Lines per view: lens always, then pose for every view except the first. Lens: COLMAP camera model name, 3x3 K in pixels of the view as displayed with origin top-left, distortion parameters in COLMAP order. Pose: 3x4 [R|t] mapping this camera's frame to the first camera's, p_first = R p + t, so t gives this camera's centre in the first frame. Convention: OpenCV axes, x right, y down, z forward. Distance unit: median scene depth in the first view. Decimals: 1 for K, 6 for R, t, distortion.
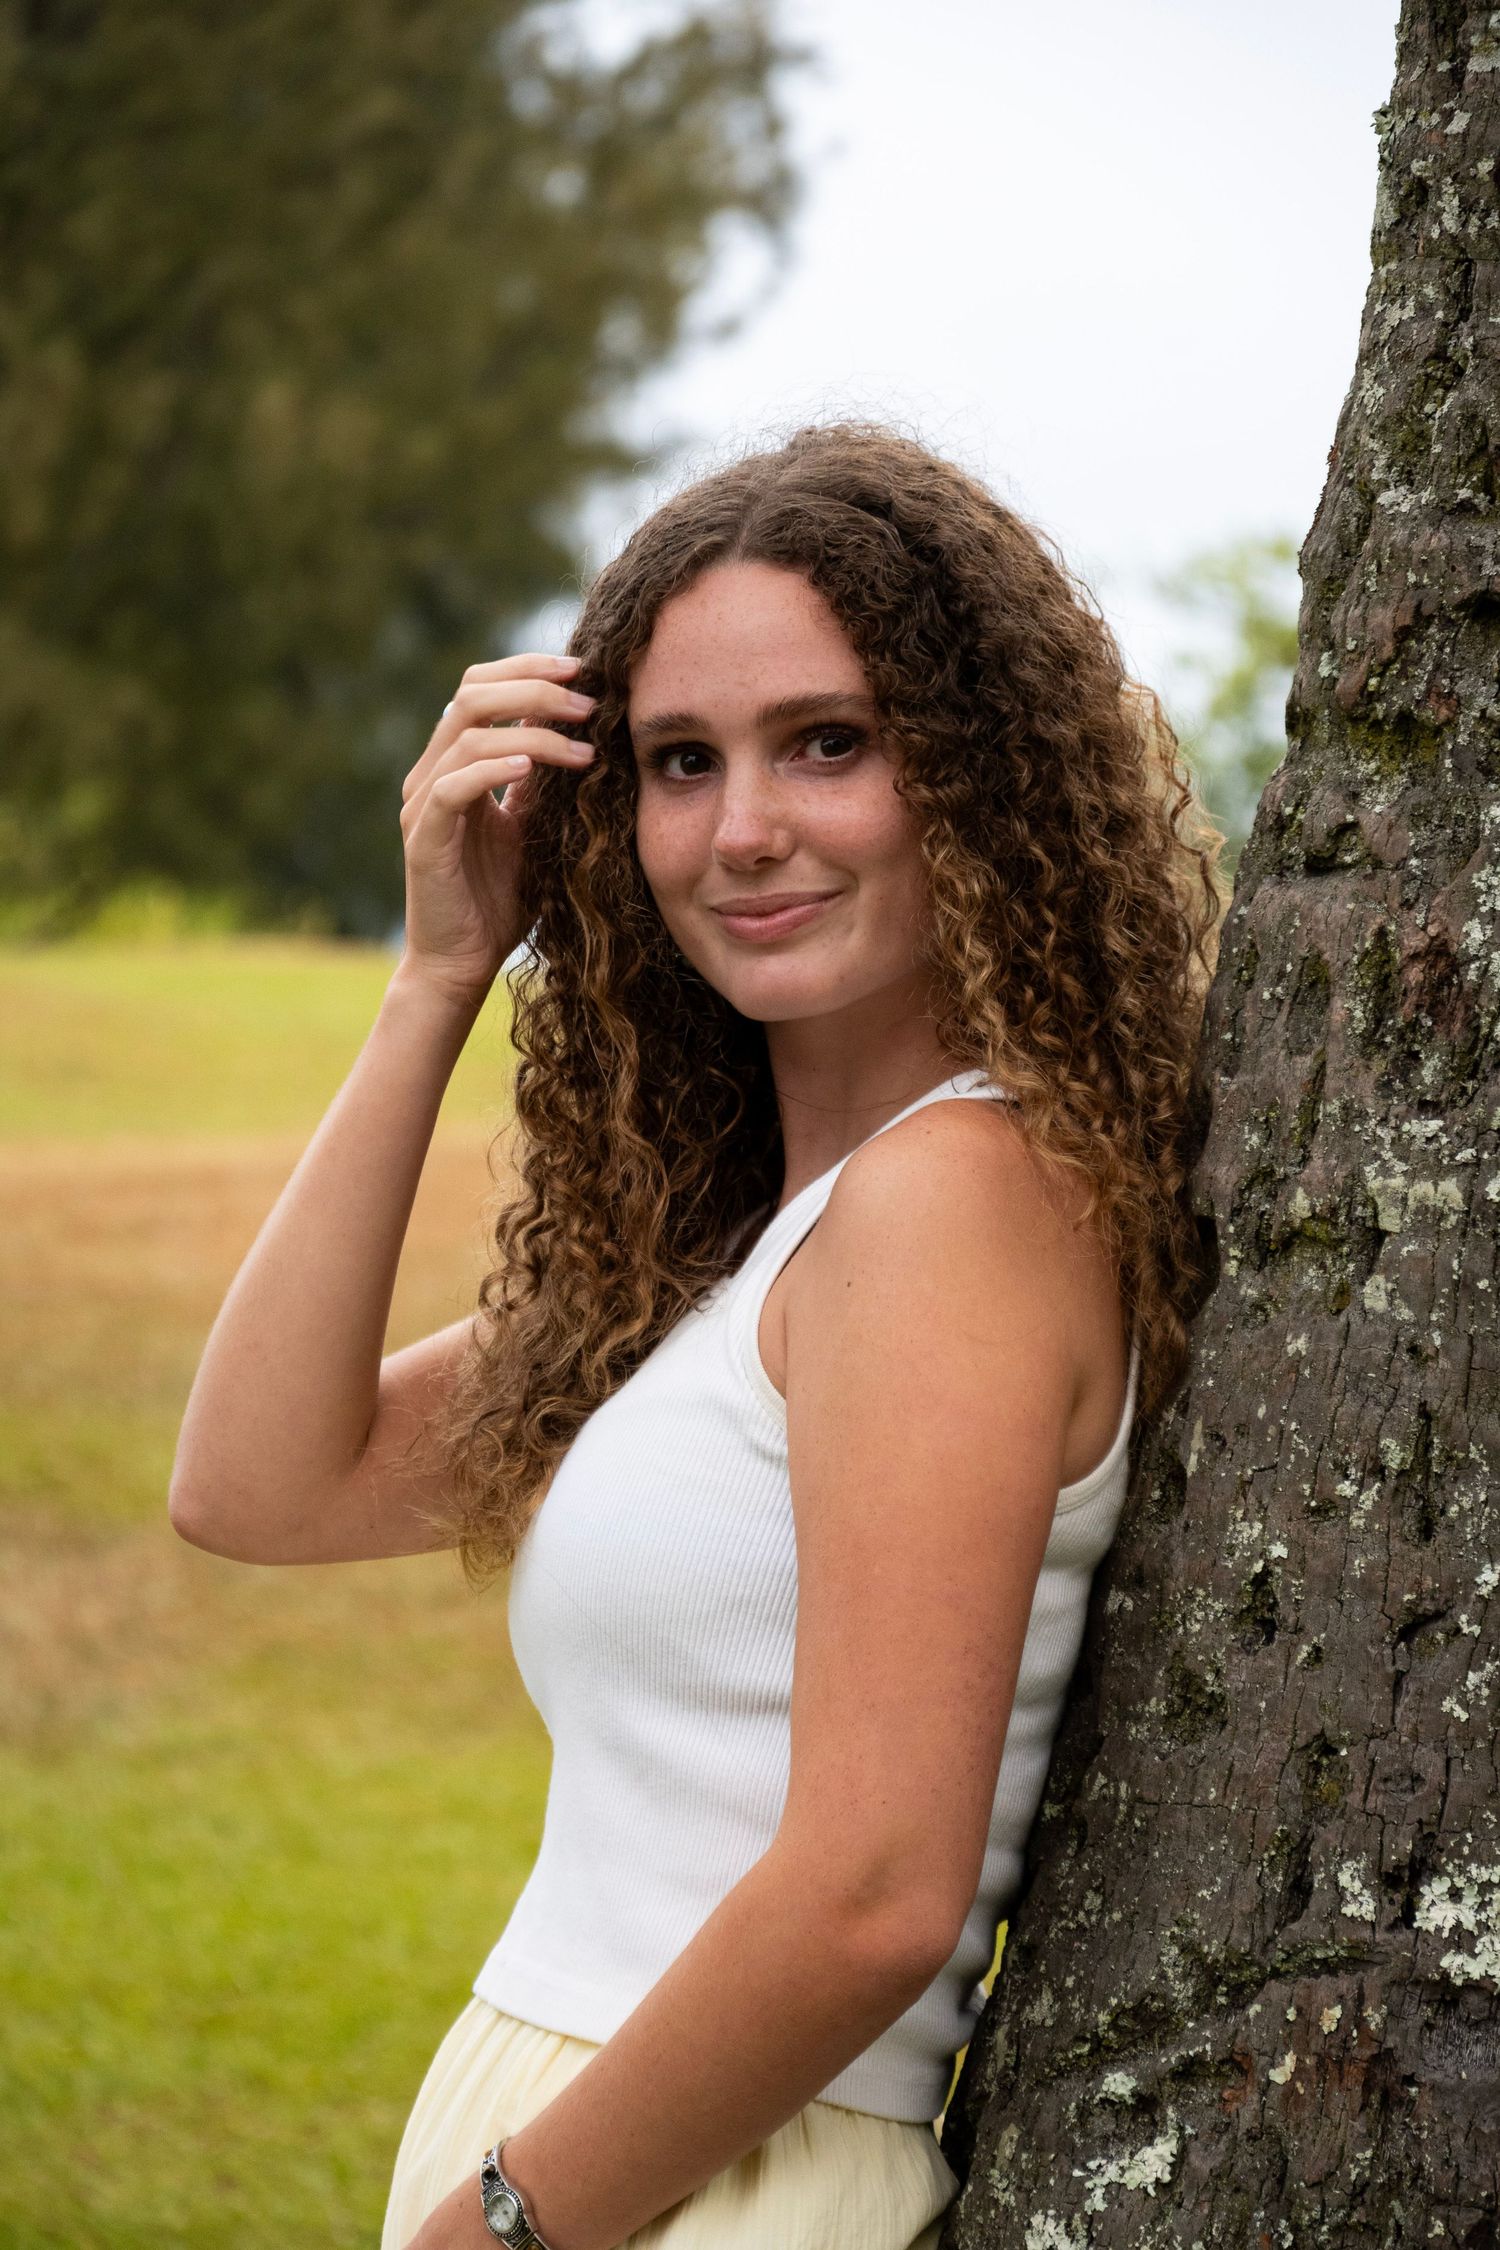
lens RADIAL K [[10018.4, 0, 750.3], [0, 10018.4, 1124.5], [0, 0, 1]] dist [-0.311398, 0.000000]
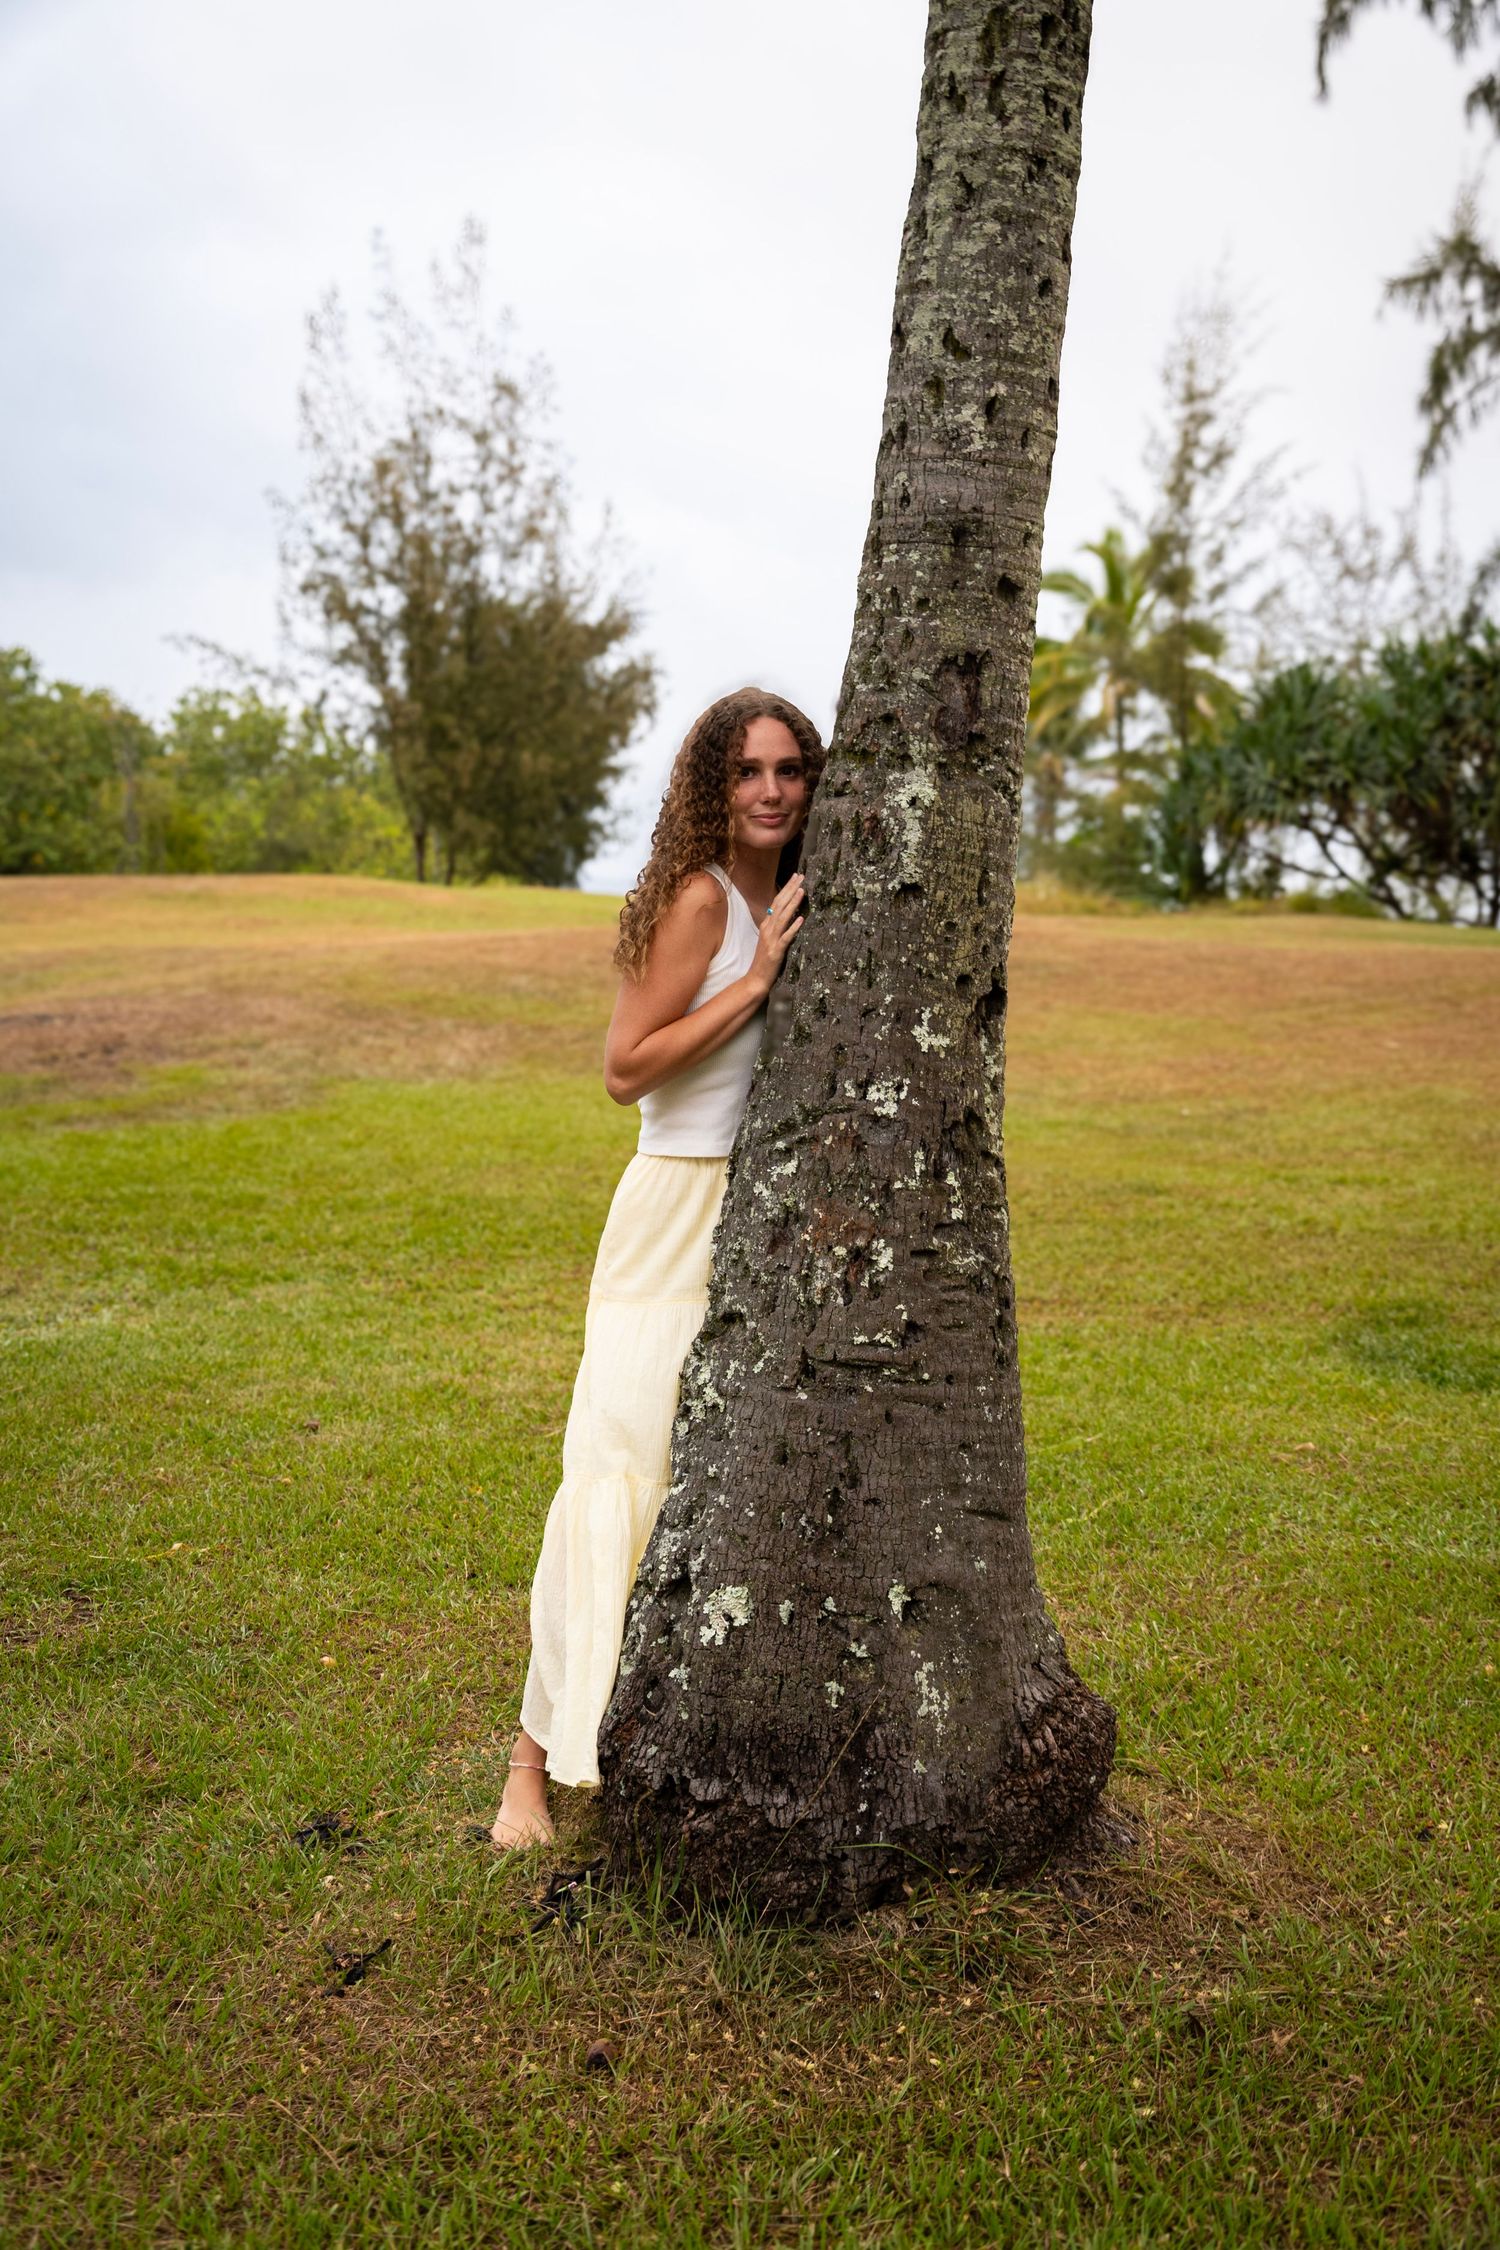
lens RADIAL K [[2356.4, 0, 749.2], [0, 2356.4, 1128.6], [0, 0, 1]] dist [0.004062, 0.000000]
pose [[0.998948, -0.000371, 0.045866, -0.011688], [-0.003135, 0.997076, 0.076351, 0.027660], [-0.045760, -0.076414, 0.996026, 0.181853]]
